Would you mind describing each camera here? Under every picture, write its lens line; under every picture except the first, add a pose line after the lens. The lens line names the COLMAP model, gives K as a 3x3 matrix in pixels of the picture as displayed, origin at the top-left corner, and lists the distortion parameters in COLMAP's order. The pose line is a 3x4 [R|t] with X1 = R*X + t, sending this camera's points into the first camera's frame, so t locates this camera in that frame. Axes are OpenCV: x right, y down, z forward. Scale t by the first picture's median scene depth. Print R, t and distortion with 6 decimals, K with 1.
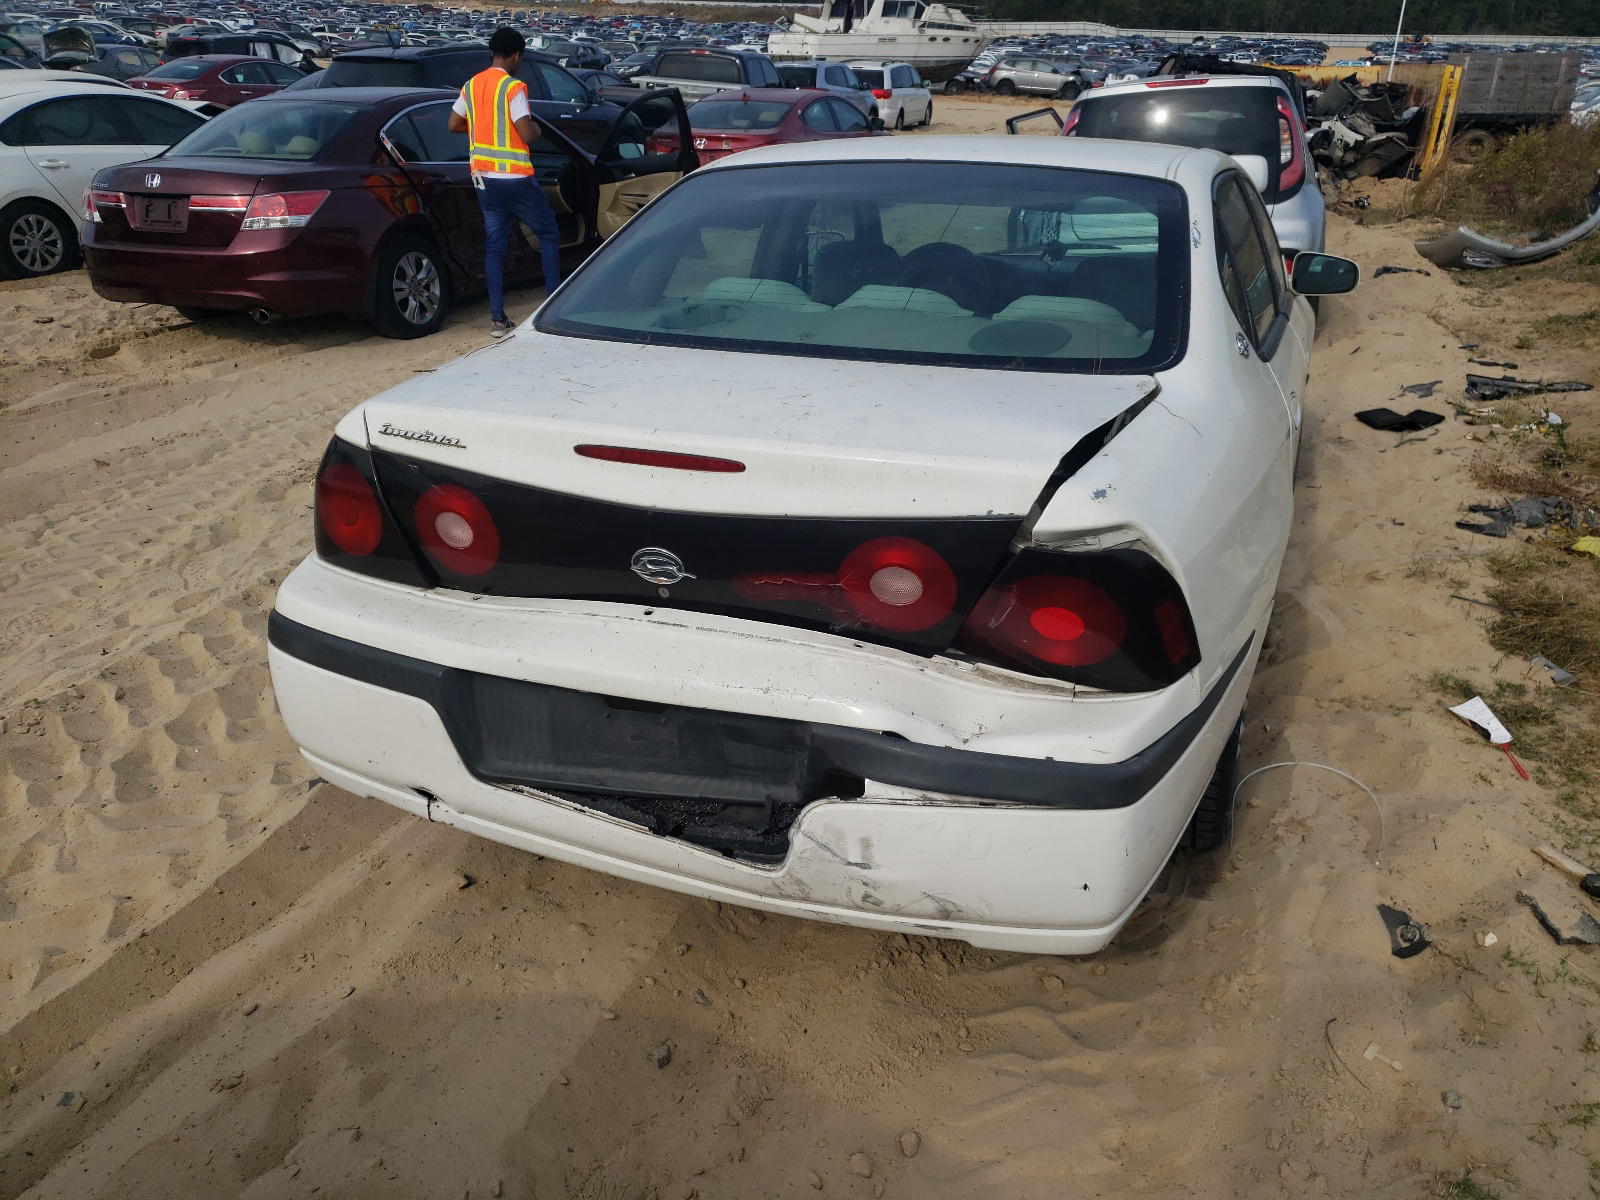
lens RADIAL K [[1235.5, 0, 799.1], [0, 1235.5, 604.5], [0, 0, 1]] dist [0.042765, -0.000876]
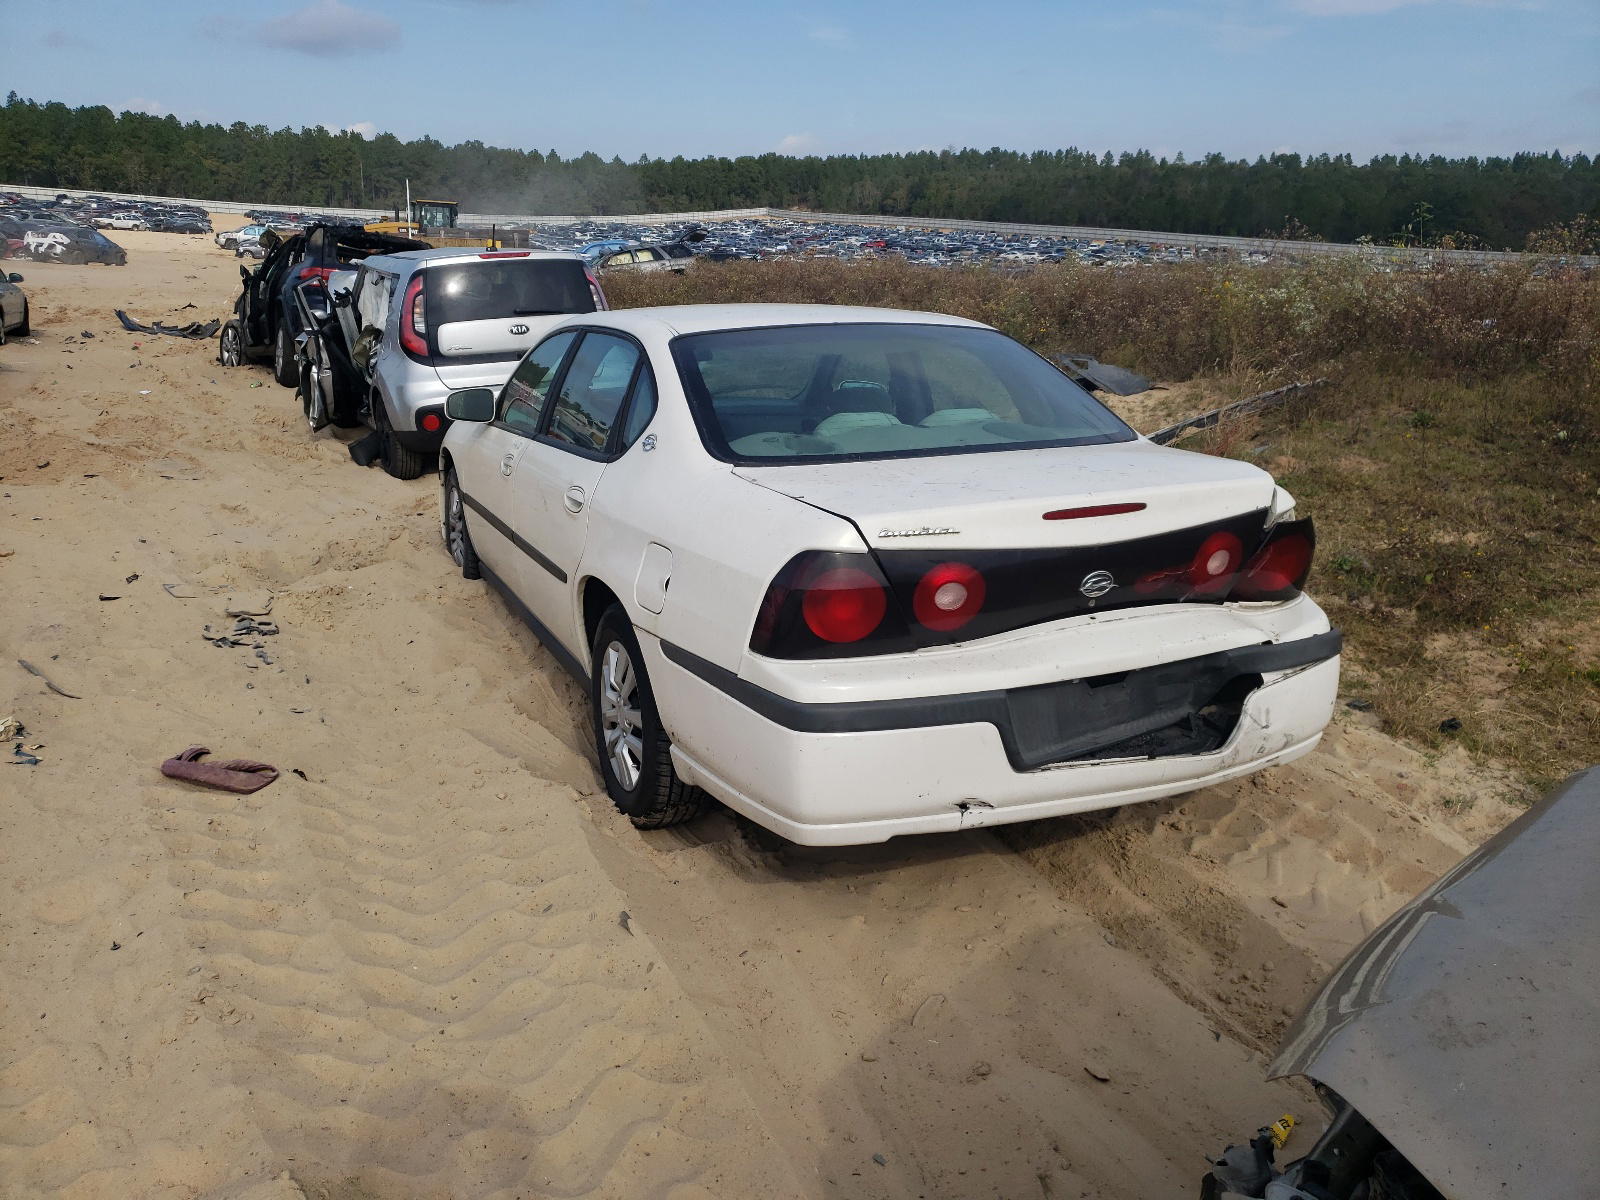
lens RADIAL K [[1235.5, 0, 795.5], [0, 1235.5, 597.8], [0, 0, 1]] dist [0.042765, -0.000876]
pose [[0.720005, -0.188869, 0.667774, -1.342161], [0.267797, 0.963338, -0.016278, -0.086434], [-0.640217, 0.190548, 0.744186, 0.130242]]
